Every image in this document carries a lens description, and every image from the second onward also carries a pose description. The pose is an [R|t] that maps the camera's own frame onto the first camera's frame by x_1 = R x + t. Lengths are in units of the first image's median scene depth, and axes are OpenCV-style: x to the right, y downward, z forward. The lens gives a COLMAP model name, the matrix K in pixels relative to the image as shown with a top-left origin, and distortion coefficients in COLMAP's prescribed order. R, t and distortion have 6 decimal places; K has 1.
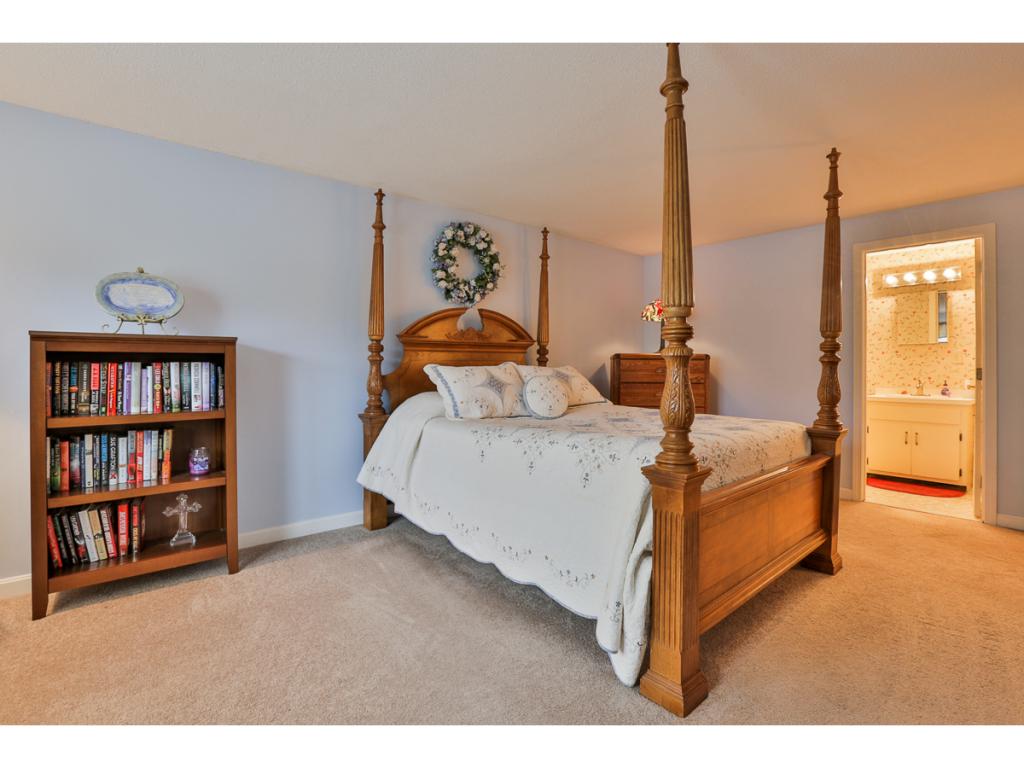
lens RADIAL K [[501.5, 0, 521.2], [0, 501.5, 366.1], [0, 0, 1]] dist [-0.048842, 0.016711]
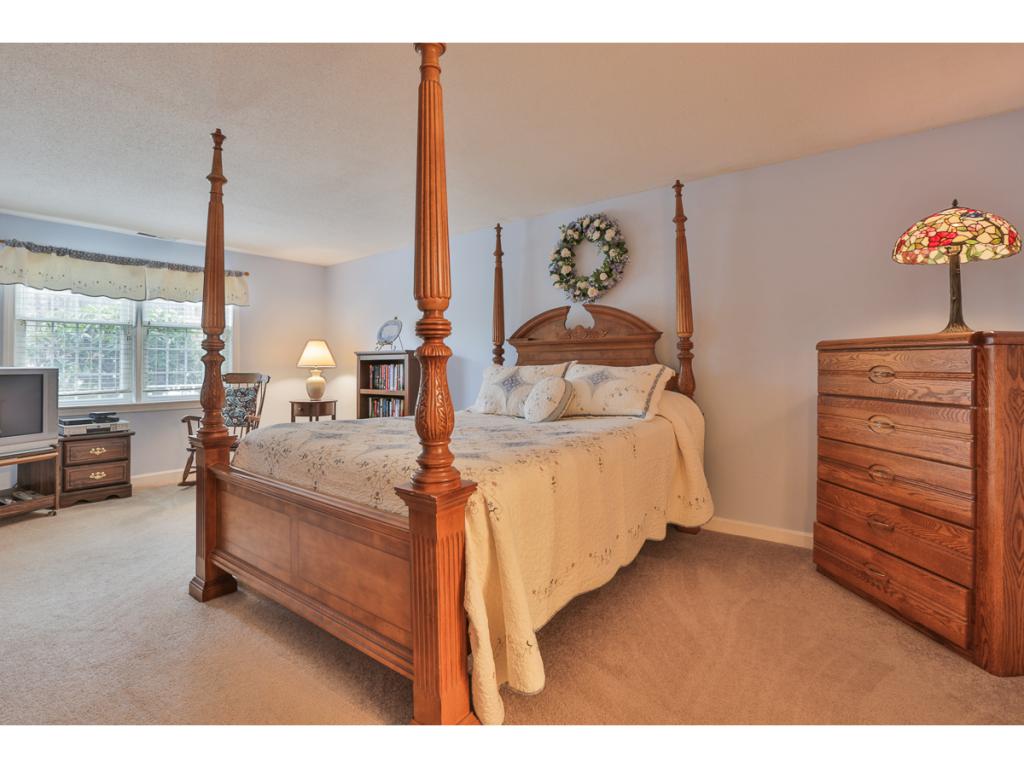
lens RADIAL K [[501.5, 0, 521.2], [0, 501.5, 366.1], [0, 0, 1]] dist [-0.048842, 0.016711]
pose [[0.188377, 0.001609, -0.982095, 0.802164], [0.007635, 0.999966, 0.003103, -0.002132], [0.982067, -0.008083, 0.188359, 0.686922]]
